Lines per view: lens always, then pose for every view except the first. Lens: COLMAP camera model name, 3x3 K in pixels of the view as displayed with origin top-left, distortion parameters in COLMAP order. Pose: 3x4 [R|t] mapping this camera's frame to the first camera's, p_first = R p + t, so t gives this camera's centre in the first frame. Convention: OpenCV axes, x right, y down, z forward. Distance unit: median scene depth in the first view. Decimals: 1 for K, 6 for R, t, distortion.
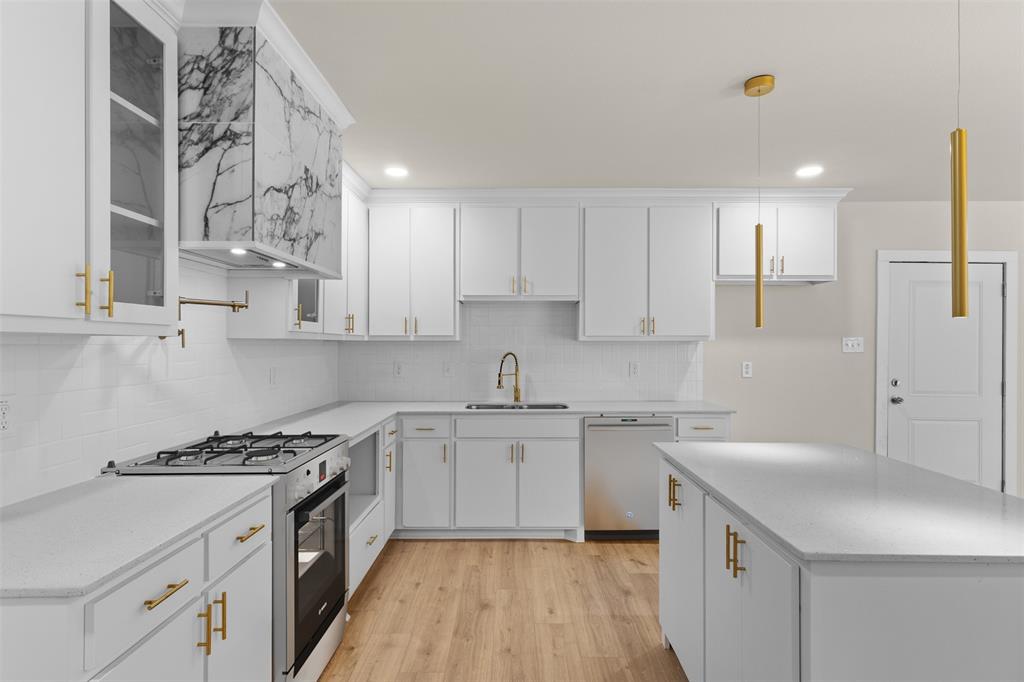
lens RADIAL K [[515.9, 0, 512.8], [0, 515.9, 342.7], [0, 0, 1]] dist [0.011789, 0.000427]
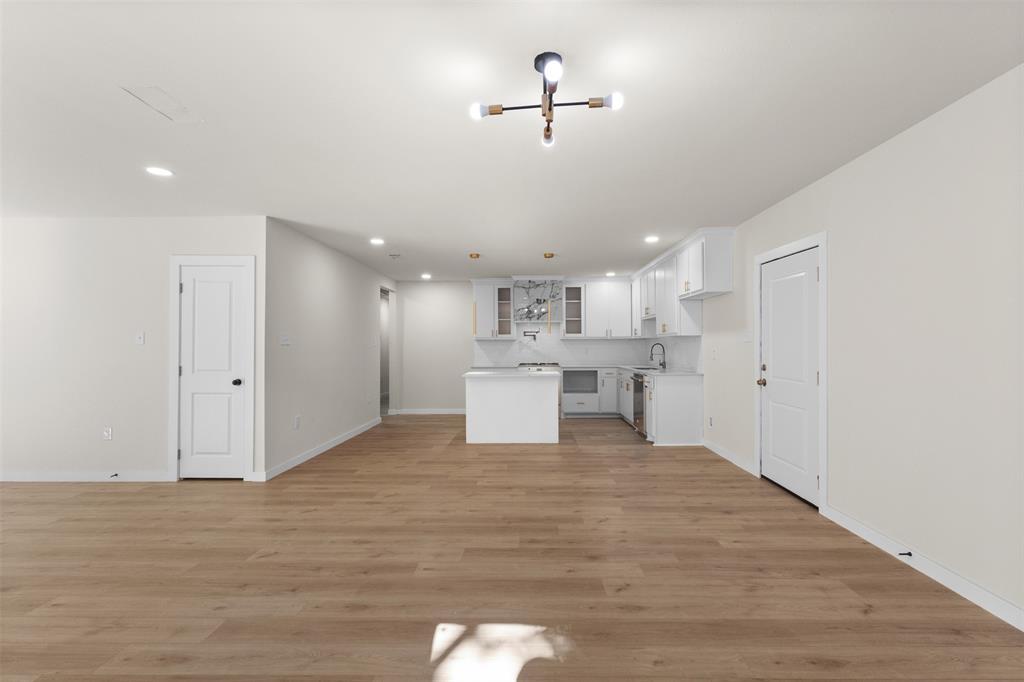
lens RADIAL K [[472.2, 0, 518.7], [0, 472.2, 340.9], [0, 0, 1]] dist [-0.000909, 0.000583]
pose [[-0.015478, -0.011242, -0.999817, 2.862910], [0.009238, 0.999893, -0.011386, 0.040215], [0.999838, -0.009413, -0.015373, 0.745036]]
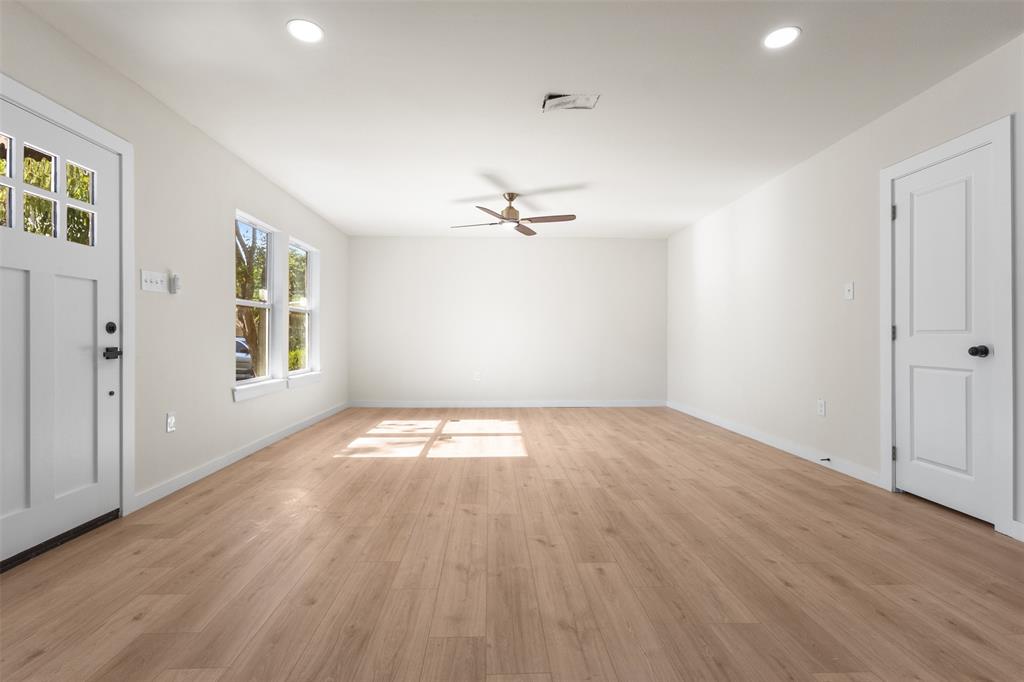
lens RADIAL K [[473.3, 0, 505.2], [0, 473.3, 335.5], [0, 0, 1]] dist [0.001137, 0.000141]
pose [[-0.999599, 0.003776, -0.028069, 2.173397], [0.004131, 0.999912, -0.012595, 0.136294], [0.028019, -0.012706, -0.999527, 0.645478]]
